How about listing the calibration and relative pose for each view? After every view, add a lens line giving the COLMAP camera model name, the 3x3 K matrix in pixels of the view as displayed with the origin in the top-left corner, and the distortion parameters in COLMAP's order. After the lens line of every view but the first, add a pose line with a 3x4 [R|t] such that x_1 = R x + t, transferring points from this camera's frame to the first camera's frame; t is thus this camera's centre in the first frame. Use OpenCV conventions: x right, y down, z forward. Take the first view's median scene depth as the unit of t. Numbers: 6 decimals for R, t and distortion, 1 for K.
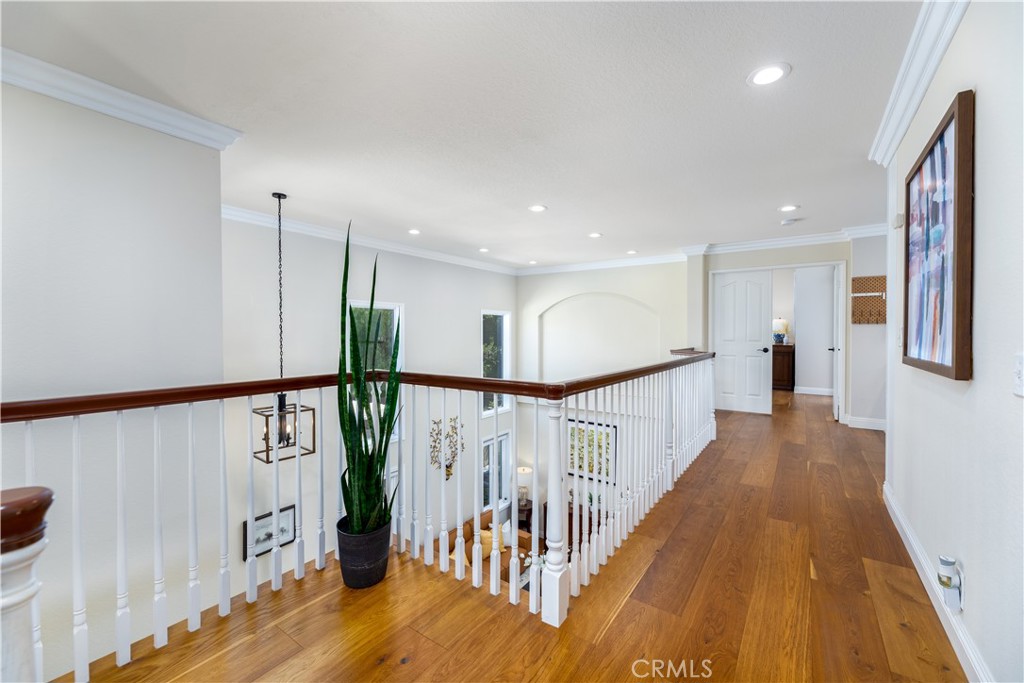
lens RADIAL K [[423.9, 0, 512.0], [0, 423.9, 341.5], [0, 0, 1]] dist [0.000651, 0.000070]
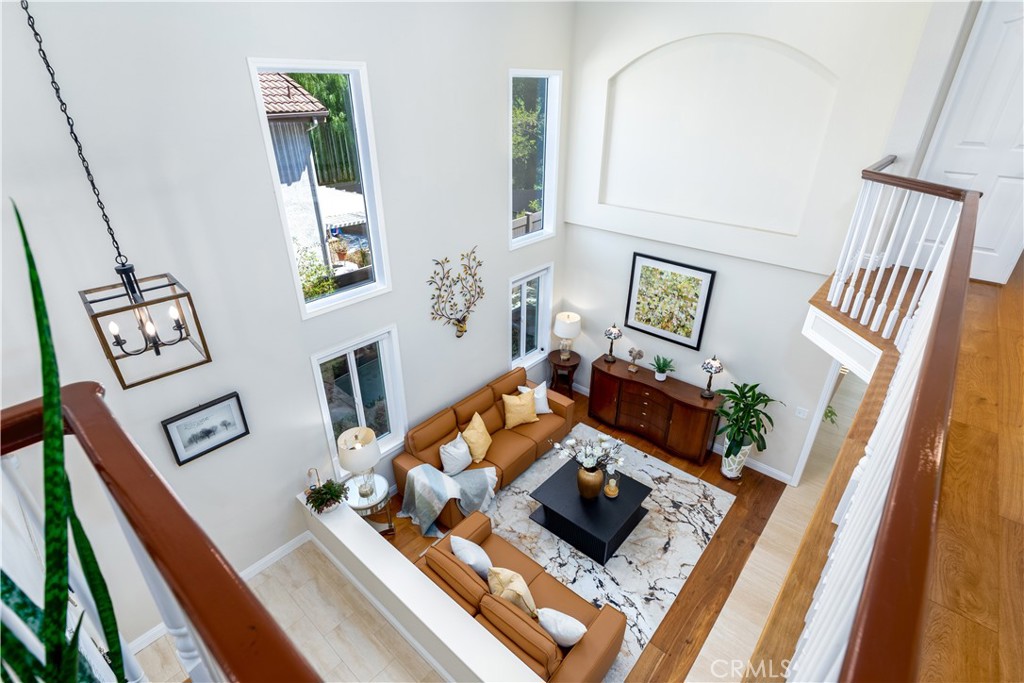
lens RADIAL K [[490.2, 0, 512.0], [0, 490.2, 341.5], [0, 0, 1]] dist [0.001088, -0.000020]
pose [[0.994600, 0.052669, -0.089420, 0.010748], [-0.007150, 0.894372, 0.447267, -0.042799], [0.103532, -0.444213, 0.889919, 0.254686]]
